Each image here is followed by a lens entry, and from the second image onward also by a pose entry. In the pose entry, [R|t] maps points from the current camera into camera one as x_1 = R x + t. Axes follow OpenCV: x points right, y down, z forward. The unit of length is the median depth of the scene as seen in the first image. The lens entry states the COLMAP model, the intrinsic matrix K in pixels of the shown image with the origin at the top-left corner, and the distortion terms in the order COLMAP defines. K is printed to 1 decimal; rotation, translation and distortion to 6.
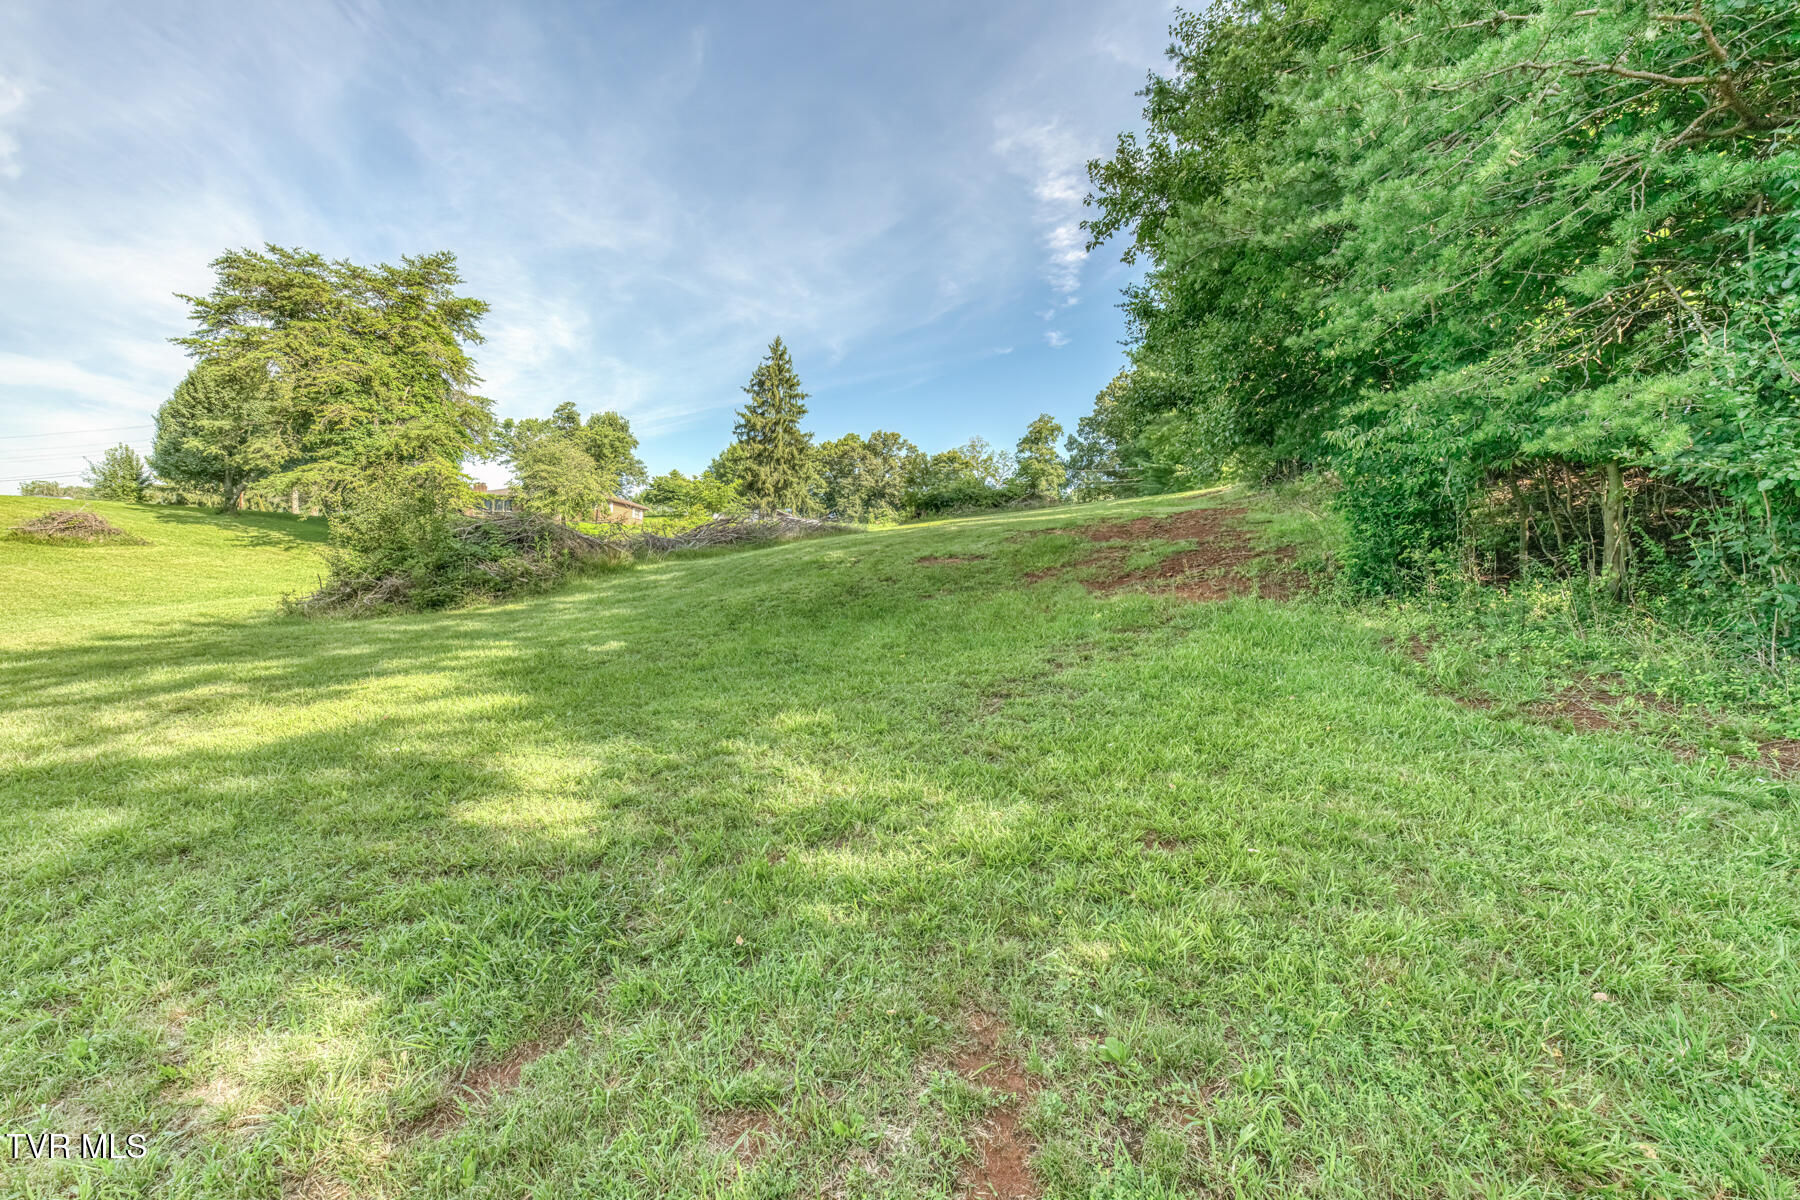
lens RADIAL K [[724.4, 0, 896.0], [0, 724.4, 608.4], [0, 0, 1]] dist [0.013395, 0.001561]
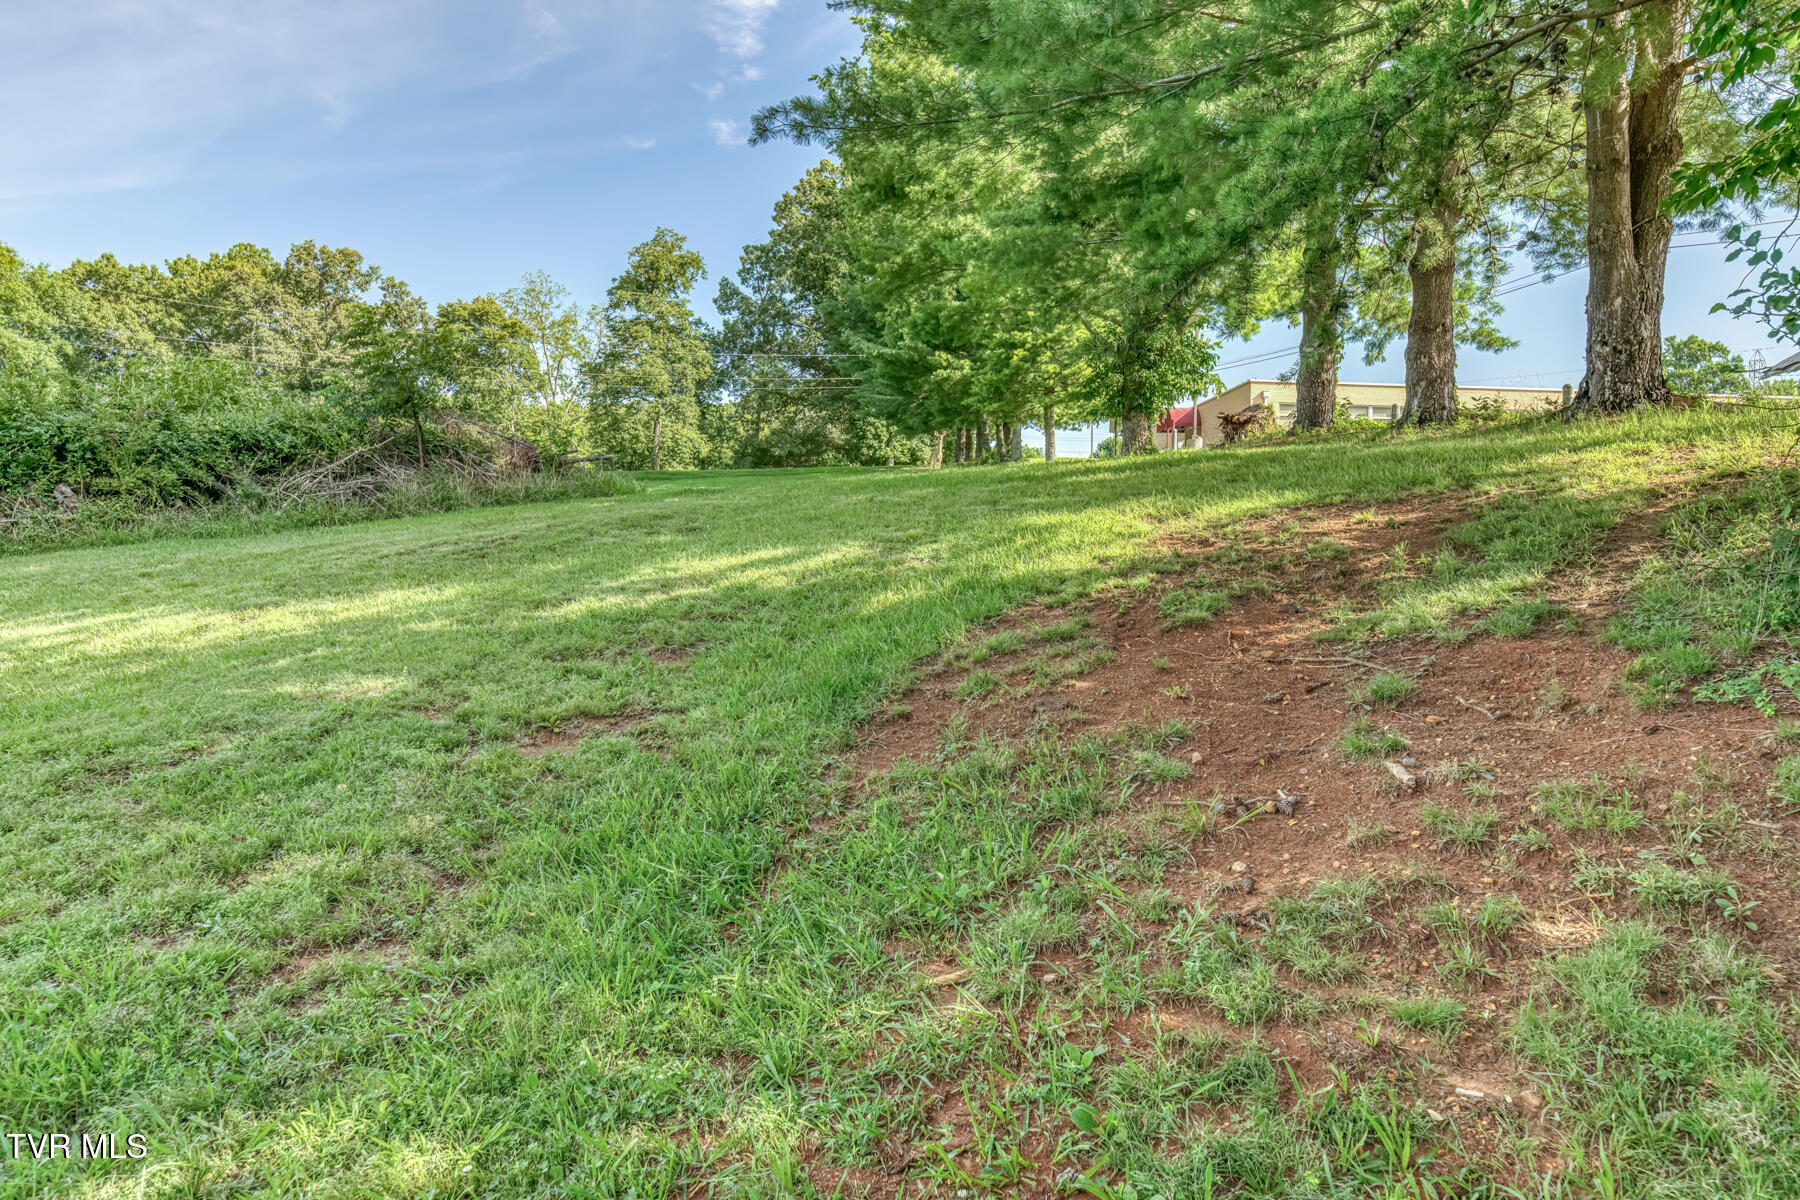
lens RADIAL K [[1221.8, 0, 901.6], [0, 1221.8, 597.2], [0, 0, 1]] dist [0.024673, -0.001778]
pose [[0.939729, -0.019332, 0.341373, 0.063238], [0.015366, 0.999779, 0.014319, -0.034189], [-0.341575, -0.008210, 0.939819, 0.176023]]
